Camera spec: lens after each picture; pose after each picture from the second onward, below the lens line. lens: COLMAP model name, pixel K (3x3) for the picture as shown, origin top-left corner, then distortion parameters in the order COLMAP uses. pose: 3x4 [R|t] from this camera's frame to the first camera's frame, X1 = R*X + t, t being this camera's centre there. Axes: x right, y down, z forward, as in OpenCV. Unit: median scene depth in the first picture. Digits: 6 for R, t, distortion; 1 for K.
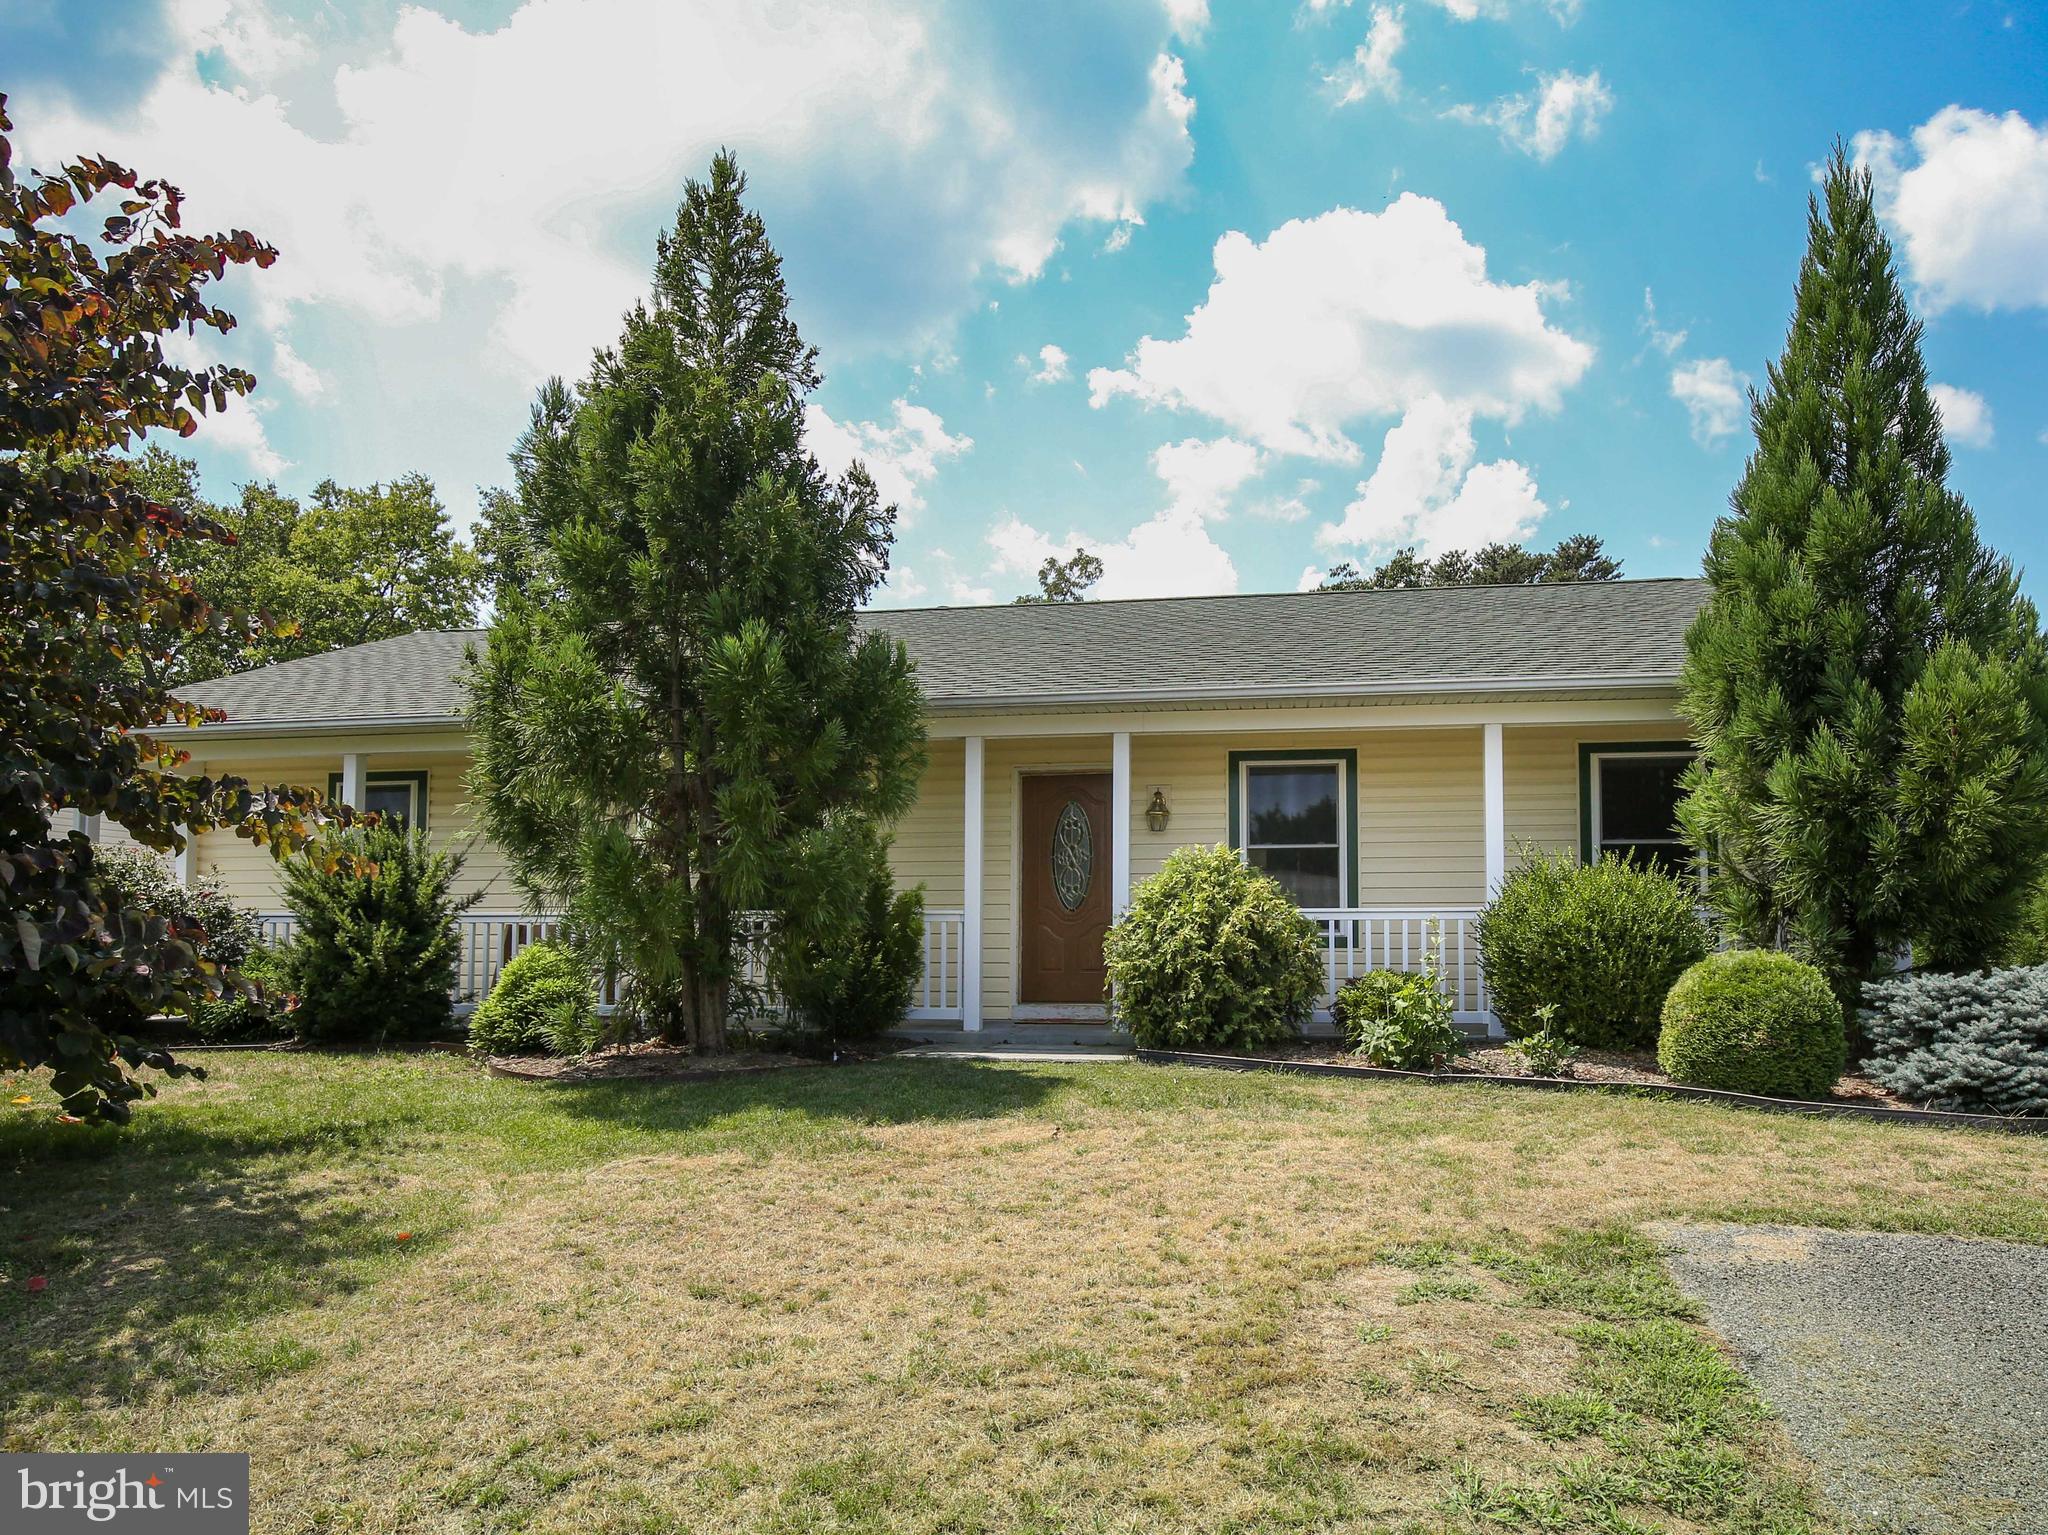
lens RADIAL K [[1253.6, 0, 1023.0], [0, 1253.6, 845.1], [0, 0, 1]] dist [-0.029880, 0.001026]
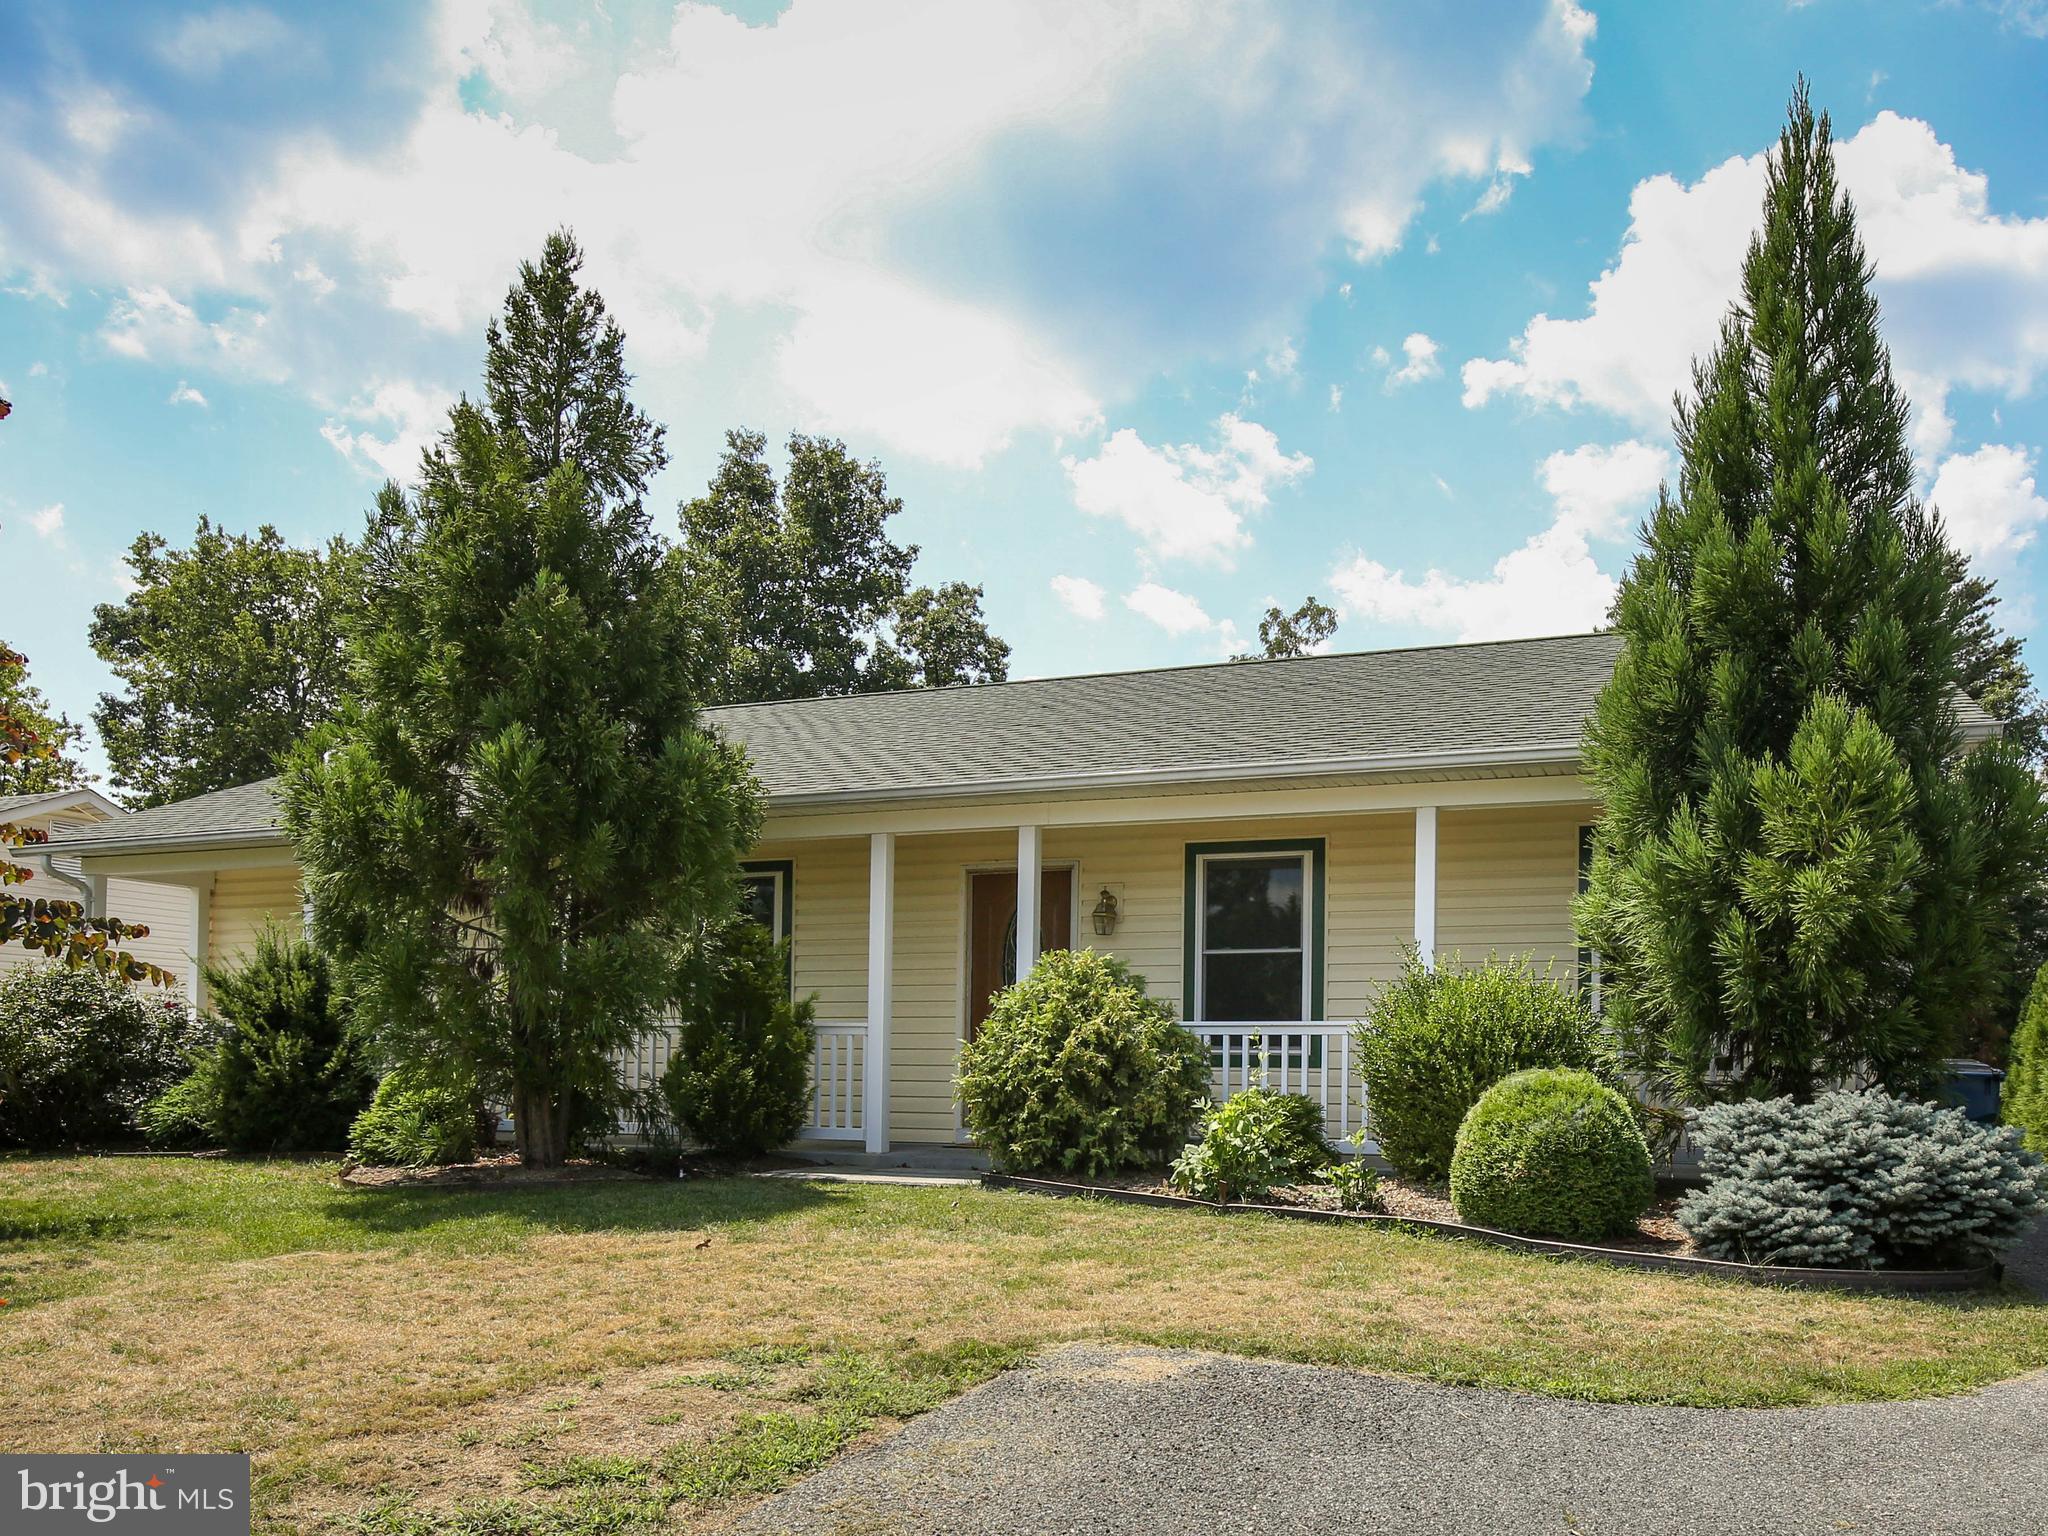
lens RADIAL K [[1502.5, 0, 1089.5], [0, 1502.5, 997.7], [0, 0, 1]] dist [-0.035480, -0.006449]
pose [[0.982478, 0.000242, -0.186381, 0.368912], [0.005232, 0.999569, 0.028873, 0.002971], [0.186308, -0.029342, 0.982053, -0.061807]]
